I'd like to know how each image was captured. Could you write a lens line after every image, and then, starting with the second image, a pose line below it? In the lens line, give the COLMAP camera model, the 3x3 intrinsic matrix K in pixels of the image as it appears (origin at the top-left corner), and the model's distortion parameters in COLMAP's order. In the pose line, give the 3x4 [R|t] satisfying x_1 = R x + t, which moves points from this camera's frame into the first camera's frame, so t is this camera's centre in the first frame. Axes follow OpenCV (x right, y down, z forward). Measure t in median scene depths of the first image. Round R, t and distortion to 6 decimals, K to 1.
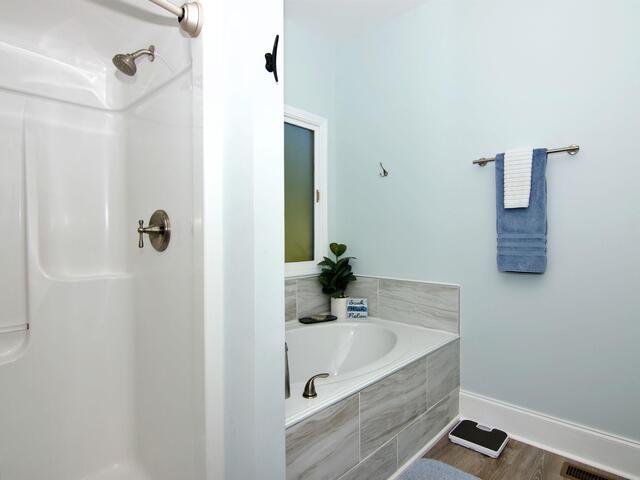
lens RADIAL K [[362.4, 0, 323.4], [0, 362.4, 238.5], [0, 0, 1]] dist [-0.019855, -0.003214]
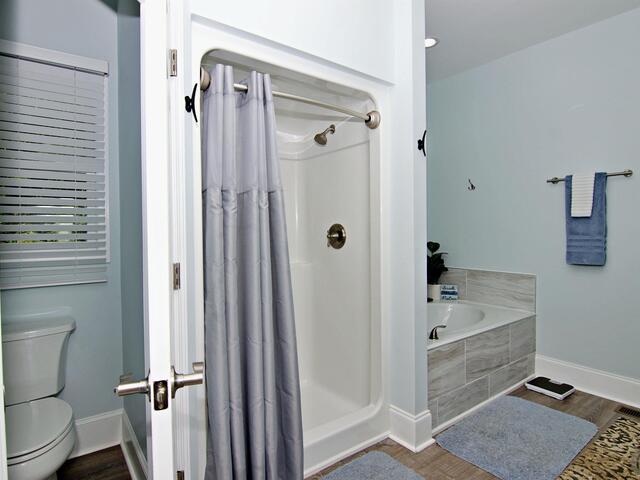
lens RADIAL K [[362.4, 0, 316.2], [0, 362.4, 237.8], [0, 0, 1]] dist [-0.019855, -0.003214]
pose [[0.981495, -0.002779, -0.191470, -0.180517], [0.005139, 0.999917, 0.011826, -0.027713], [0.191421, -0.012591, 0.981427, -0.502136]]
